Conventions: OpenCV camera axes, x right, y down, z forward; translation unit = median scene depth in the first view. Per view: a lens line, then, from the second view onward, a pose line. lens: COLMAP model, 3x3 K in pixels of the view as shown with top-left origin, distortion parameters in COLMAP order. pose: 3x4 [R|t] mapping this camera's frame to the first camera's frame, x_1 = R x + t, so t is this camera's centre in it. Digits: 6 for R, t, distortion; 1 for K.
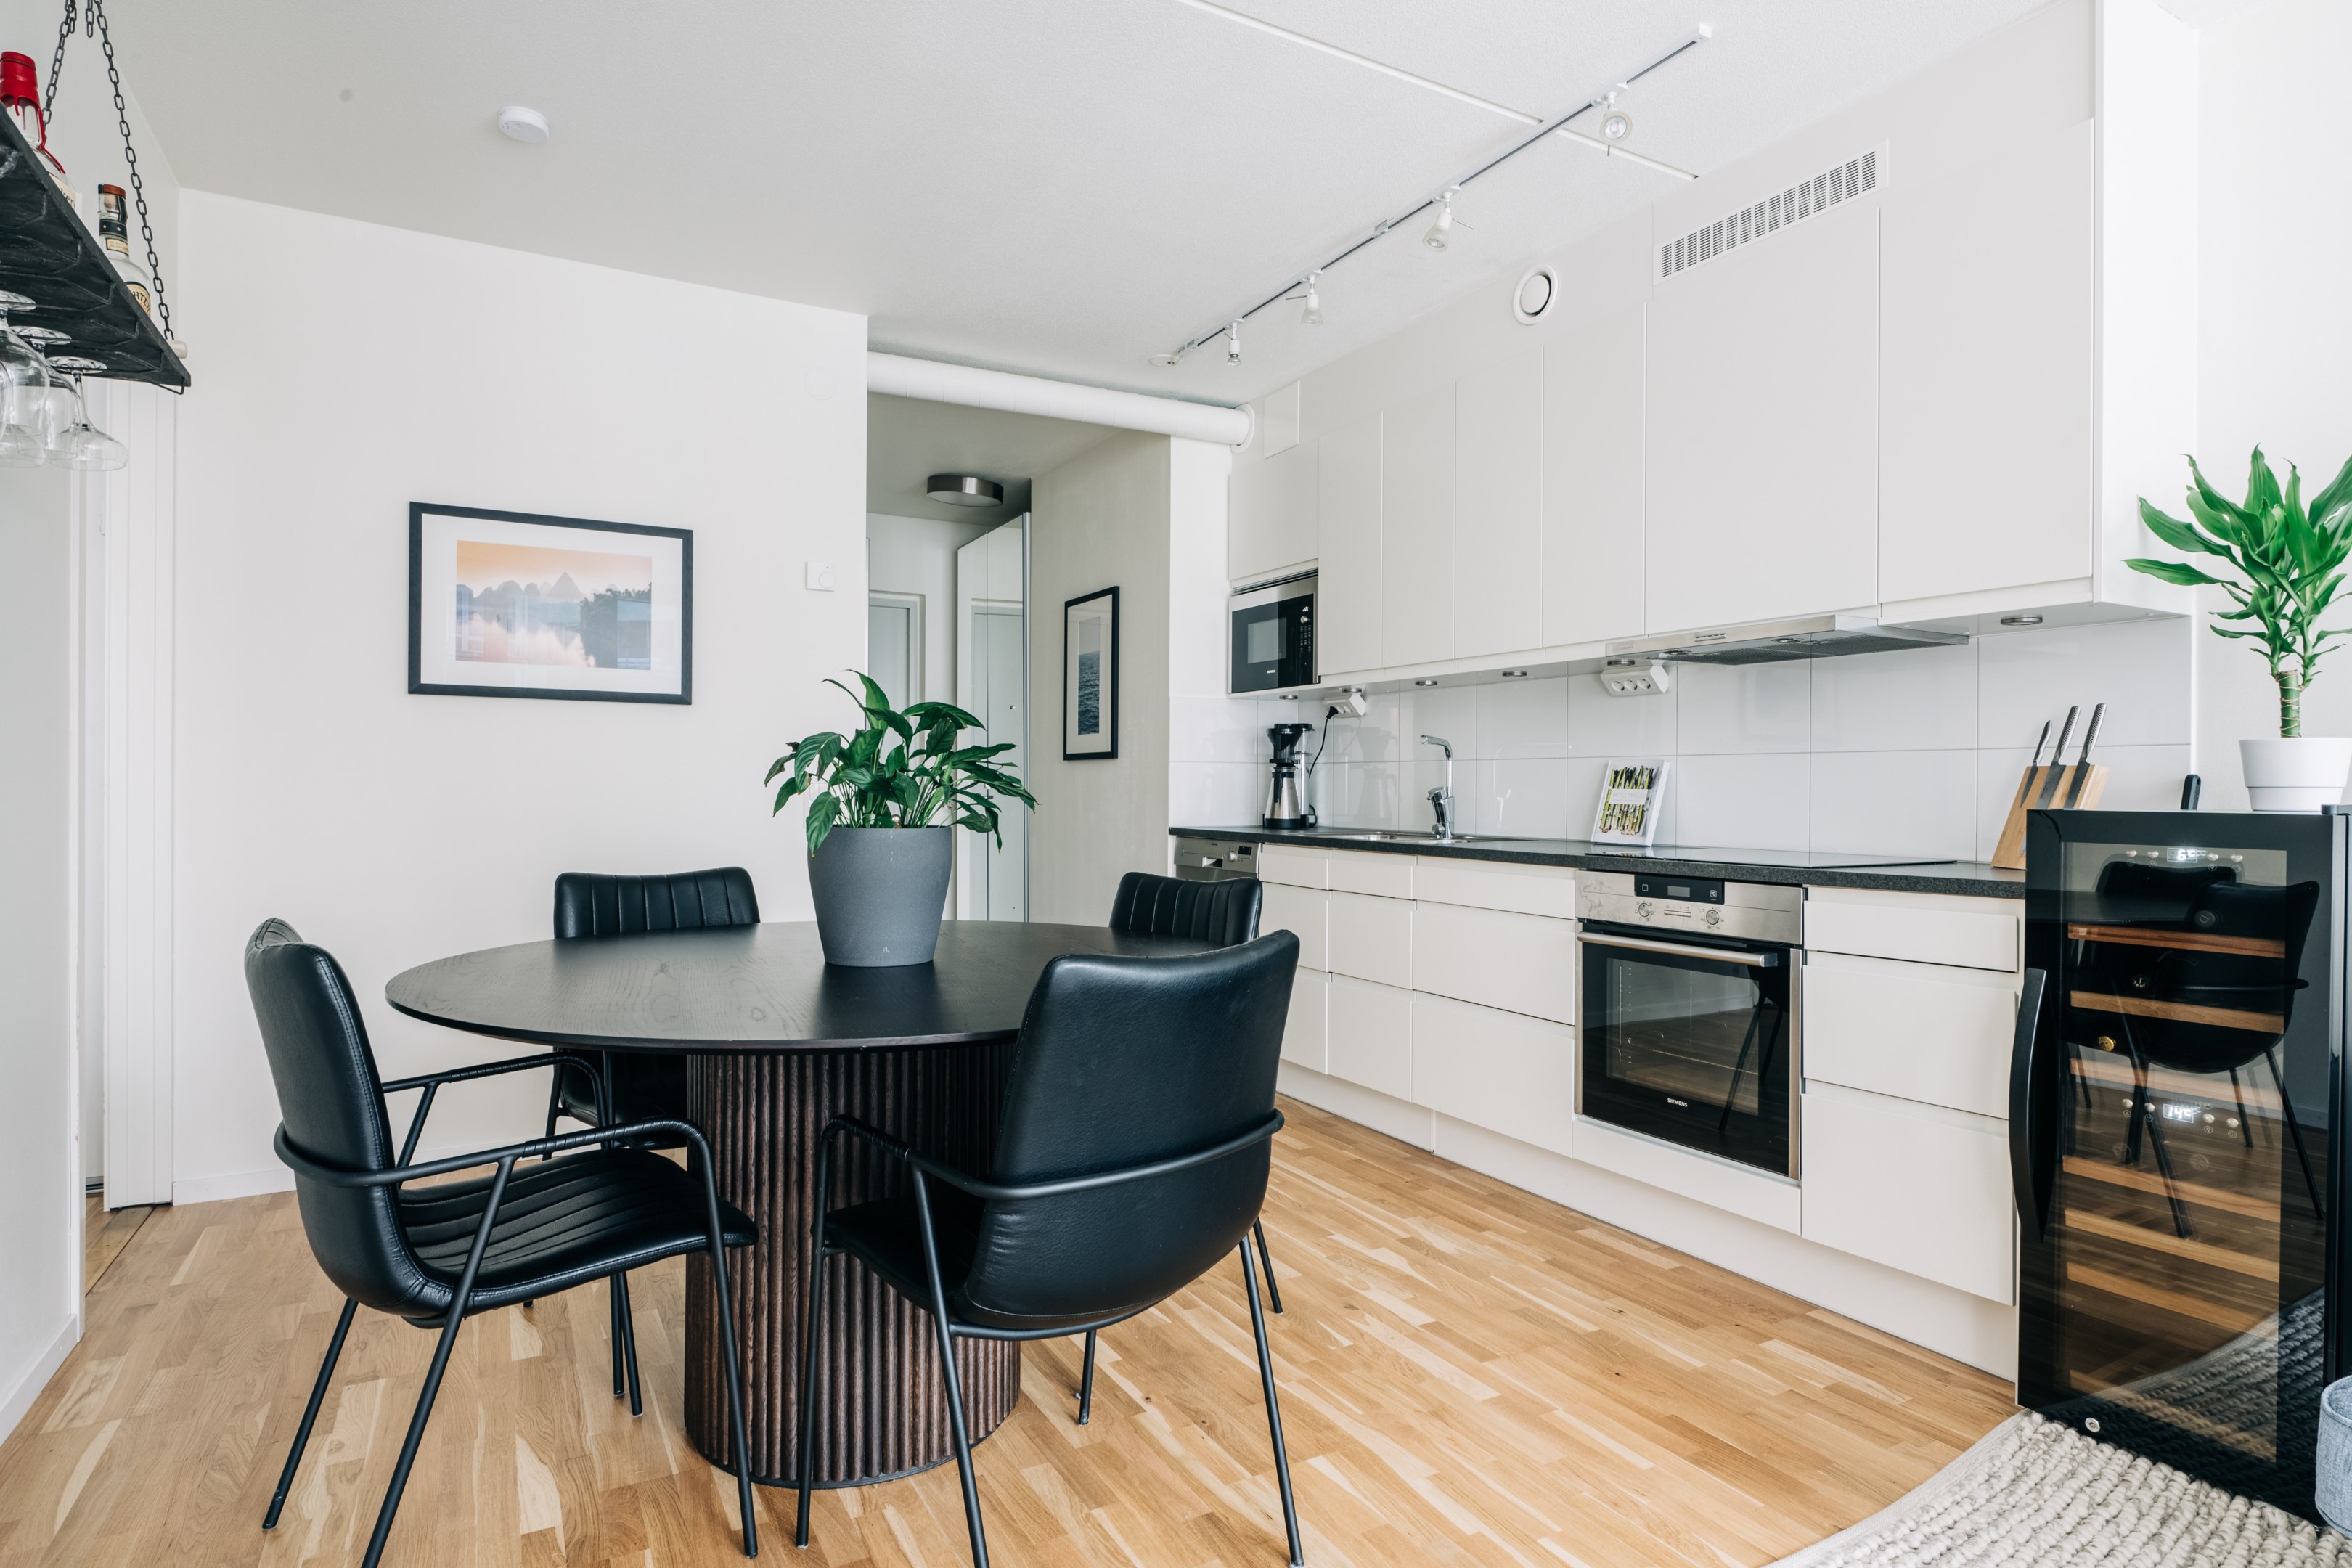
lens RADIAL K [[1250.6, 0, 1174.6], [0, 1250.6, 757.7], [0, 0, 1]] dist [-0.004515, 0.000787]
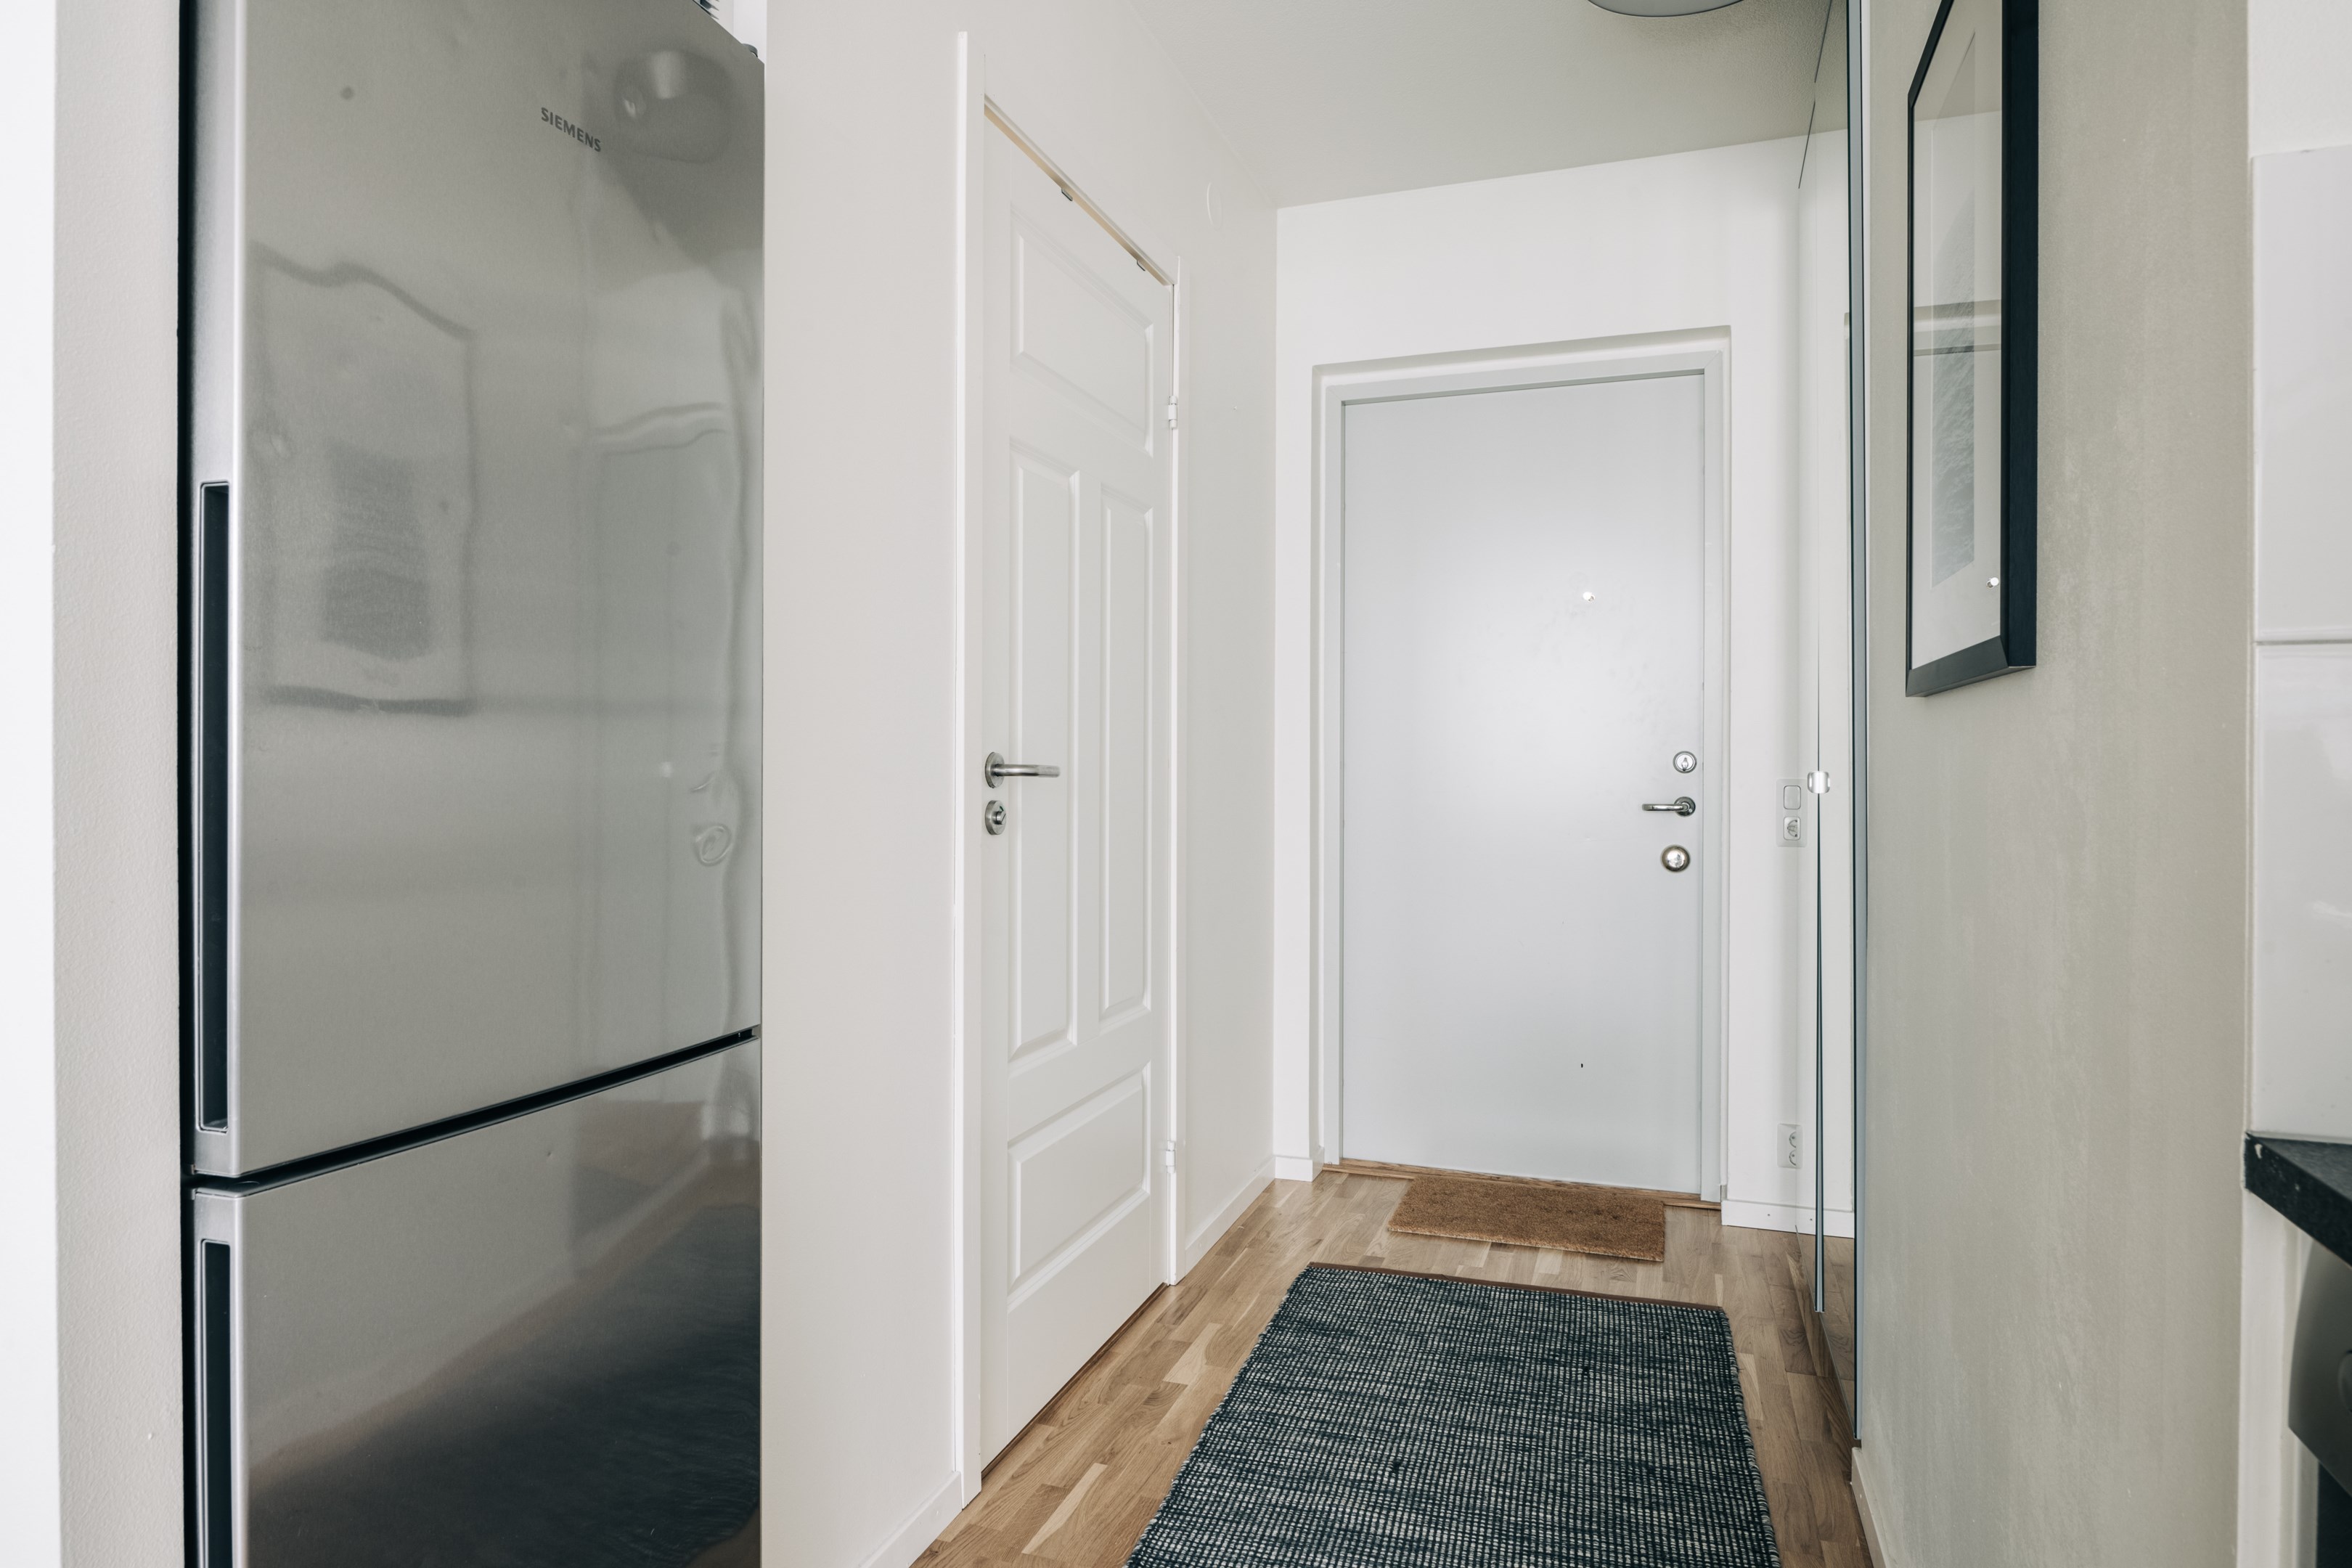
lens RADIAL K [[1399.3, 0, 1173.9], [0, 1399.3, 764.2], [0, 0, 1]] dist [-0.004040, -0.000175]
pose [[0.663097, -0.004038, -0.748522, 0.042783], [0.016227, 0.999828, 0.008981, 0.015955], [0.748357, -0.018102, 0.663049, 1.105592]]
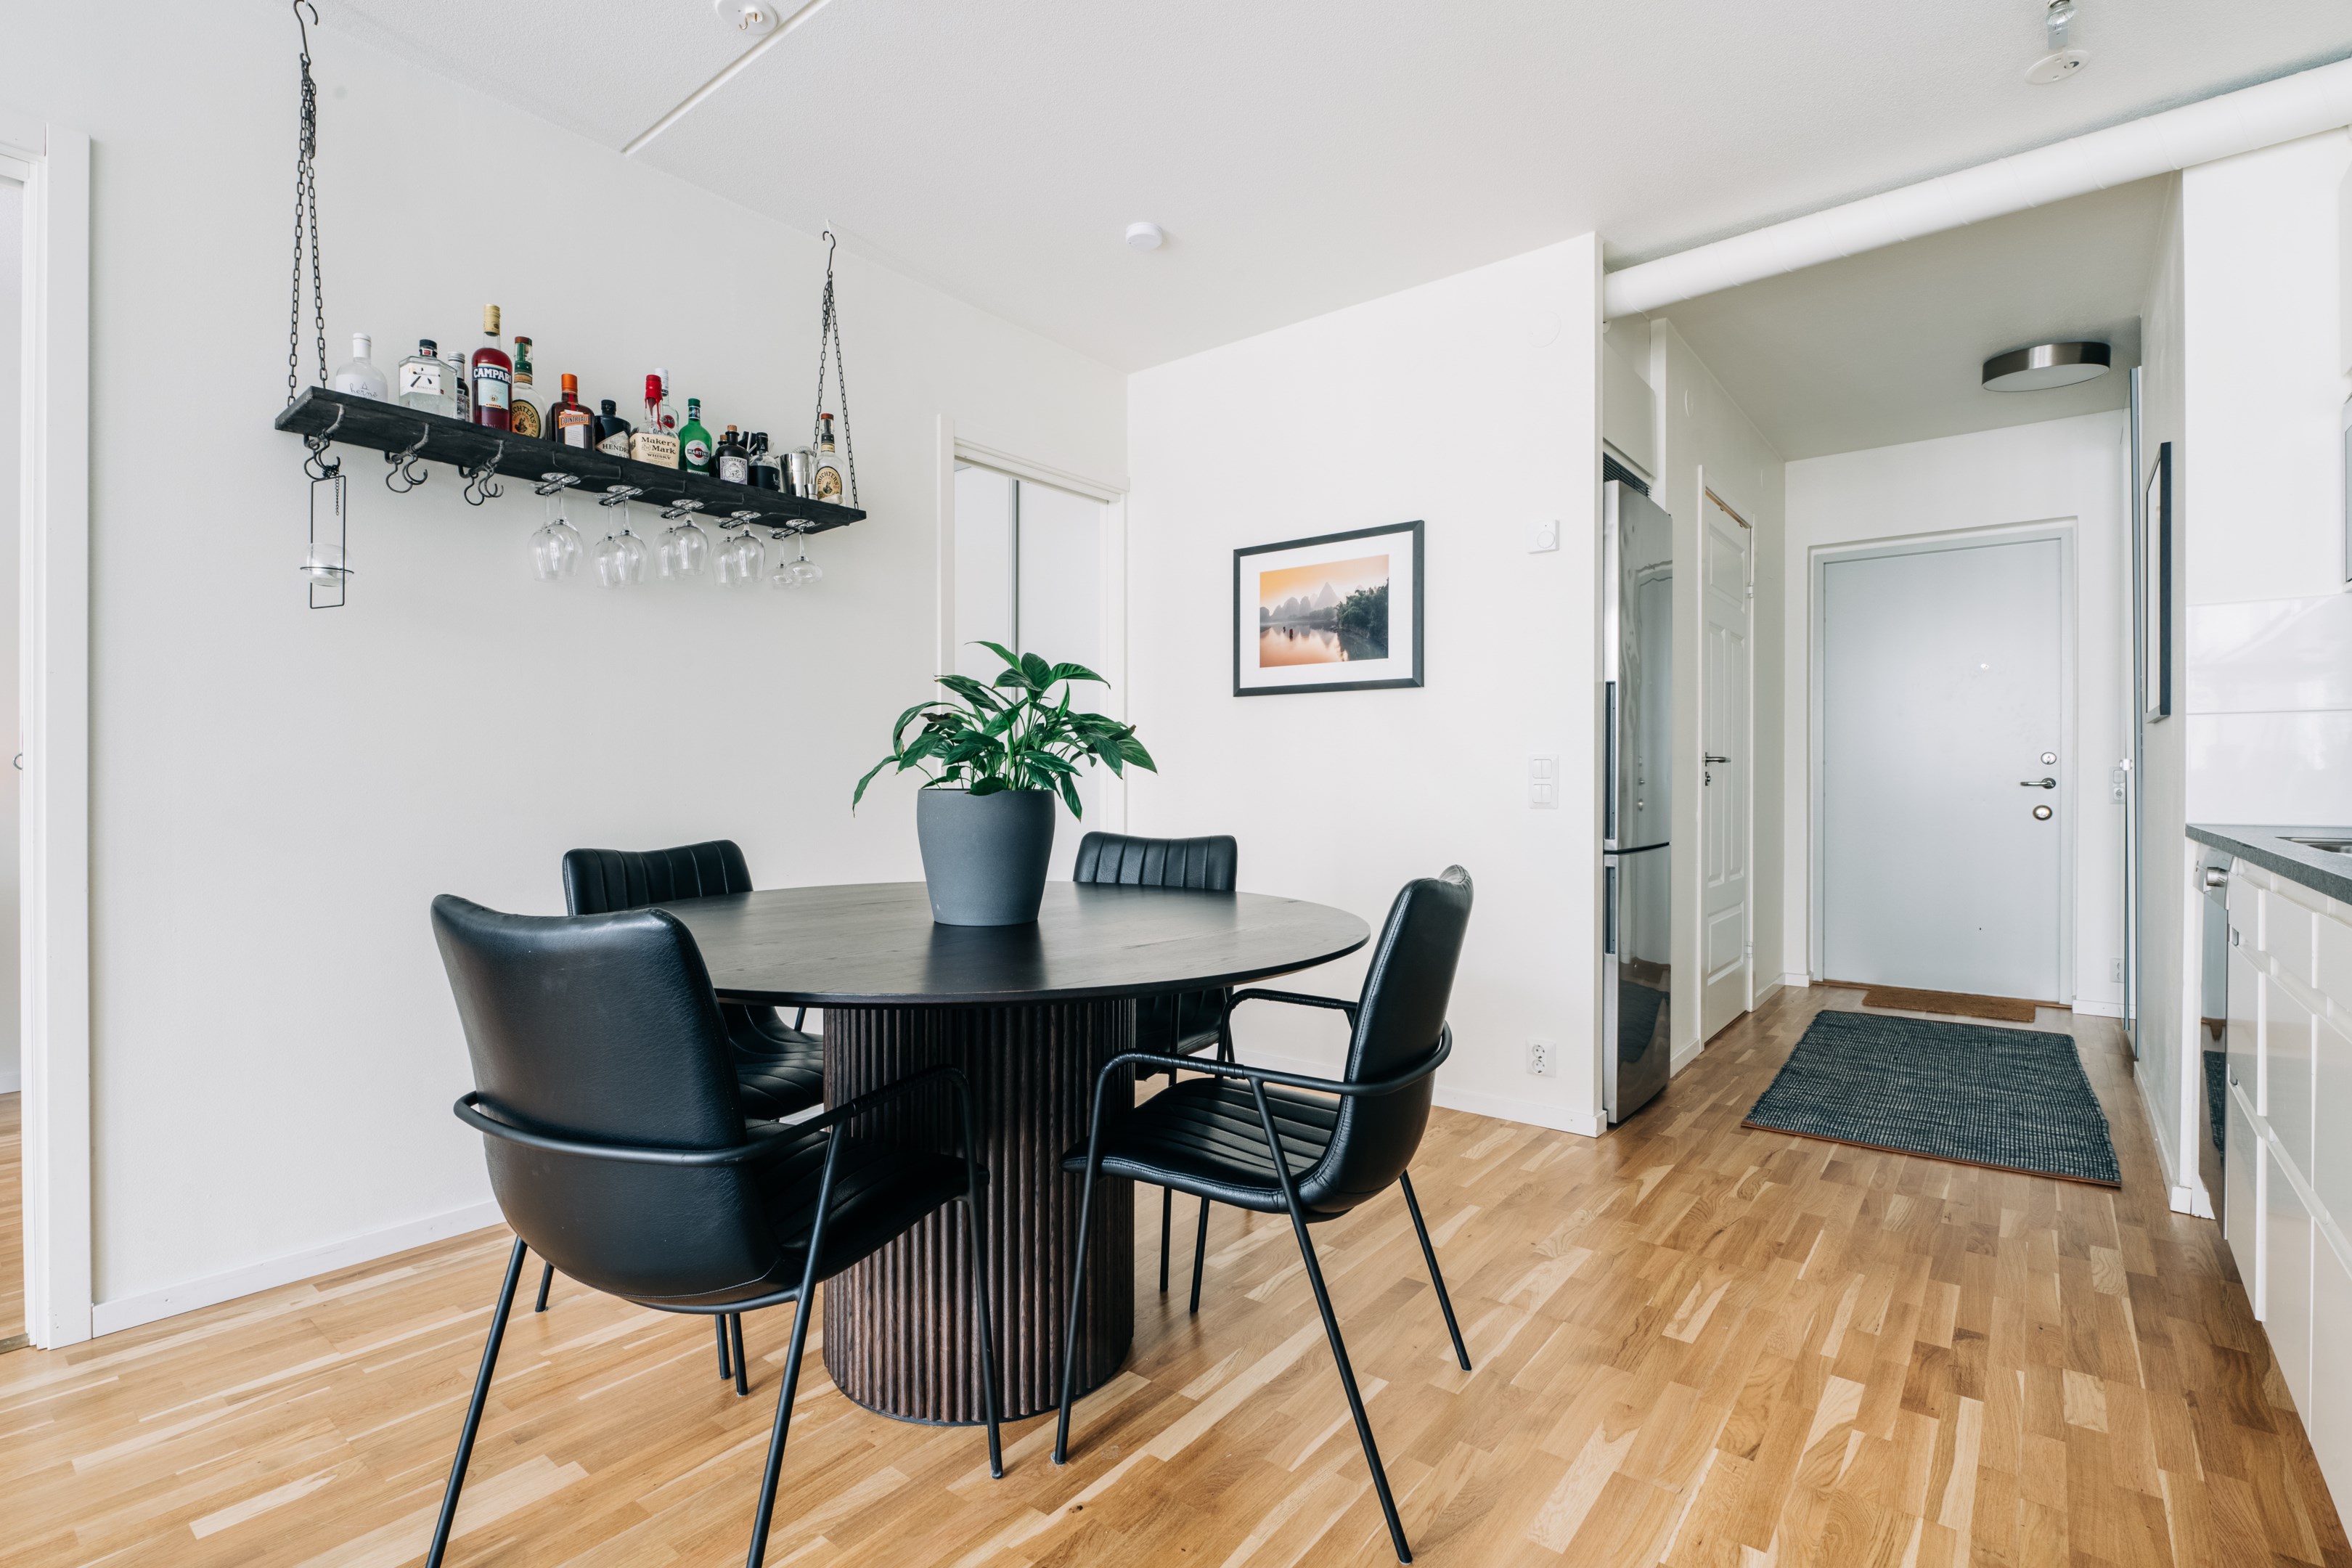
lens RADIAL K [[1071.3, 0, 1187.0], [0, 1071.3, 780.5], [0, 0, 1]] dist [-0.014986, 0.000029]
pose [[0.376115, -0.003719, -0.926565, 0.386544], [0.021458, 0.999759, 0.004698, 0.028710], [0.926324, -0.021649, 0.376104, 0.497505]]
